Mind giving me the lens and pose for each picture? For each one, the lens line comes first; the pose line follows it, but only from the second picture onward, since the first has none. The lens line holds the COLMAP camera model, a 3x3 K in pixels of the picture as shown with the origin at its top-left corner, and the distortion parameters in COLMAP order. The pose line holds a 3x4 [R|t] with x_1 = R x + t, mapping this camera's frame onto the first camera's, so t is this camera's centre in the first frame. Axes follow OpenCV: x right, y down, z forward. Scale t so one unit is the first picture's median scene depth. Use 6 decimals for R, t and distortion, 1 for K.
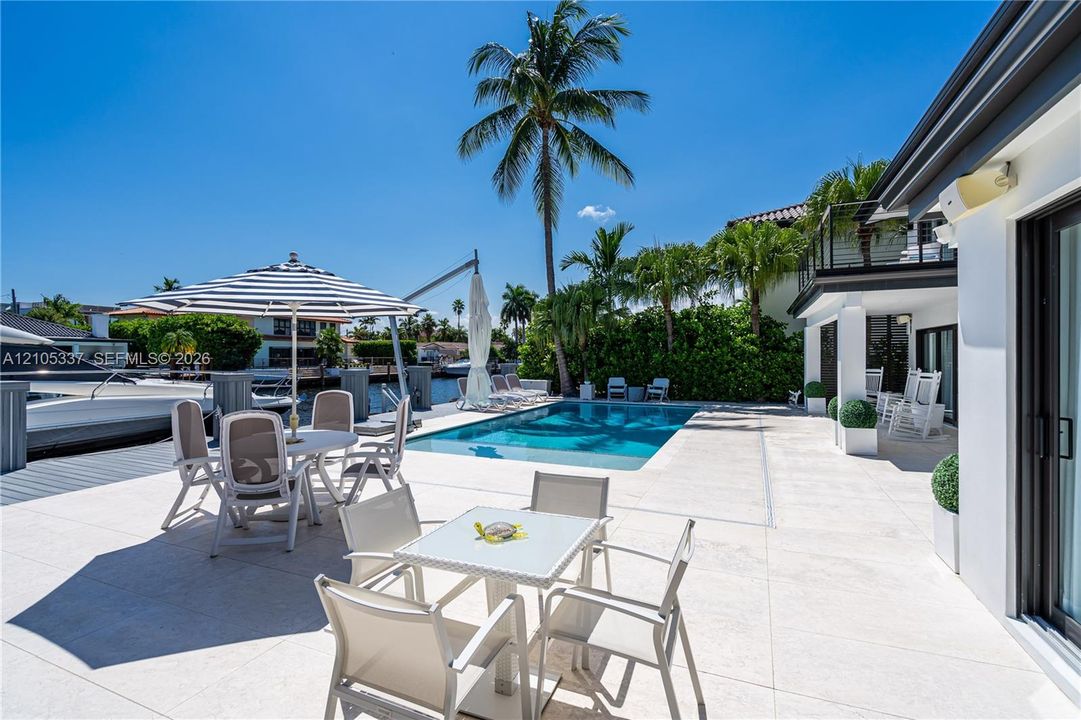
lens RADIAL K [[496.4, 0, 535.6], [0, 496.4, 363.9], [0, 0, 1]] dist [0.000122, 0.000198]
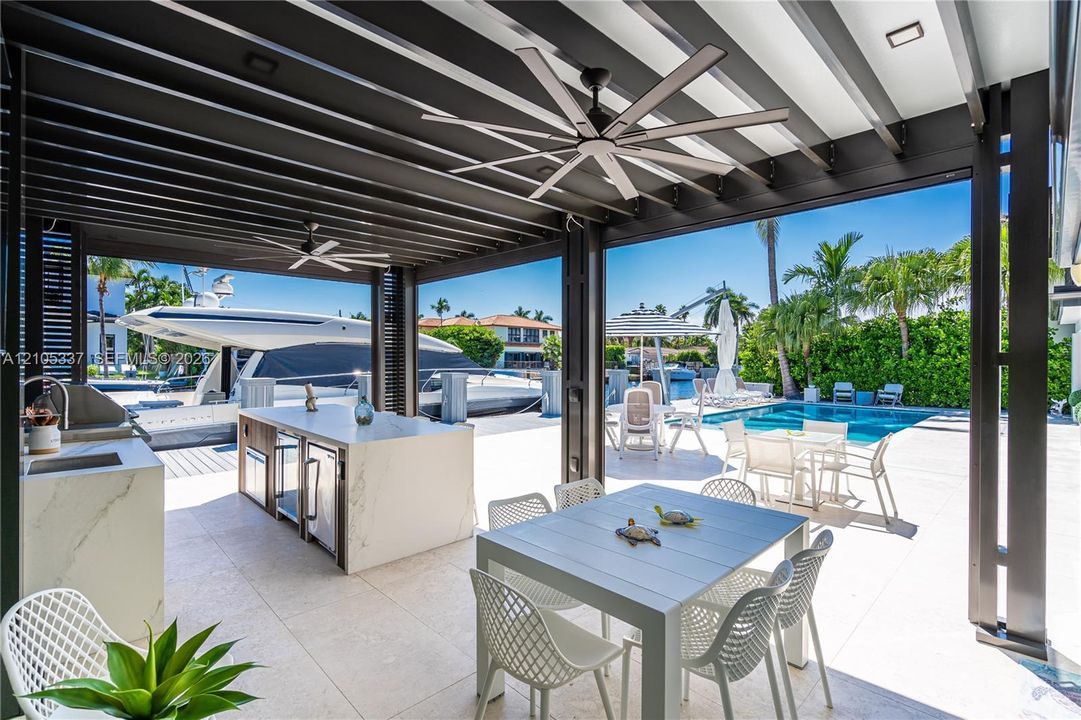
lens RADIAL K [[494.3, 0, 537.6], [0, 494.3, 359.5], [0, 0, 1]] dist [0.004339, -0.000092]
pose [[0.926737, 0.007257, -0.375641, -0.043040], [-0.013917, 0.999790, -0.015018, 0.003650], [0.375453, 0.019146, 0.926644, -0.215467]]
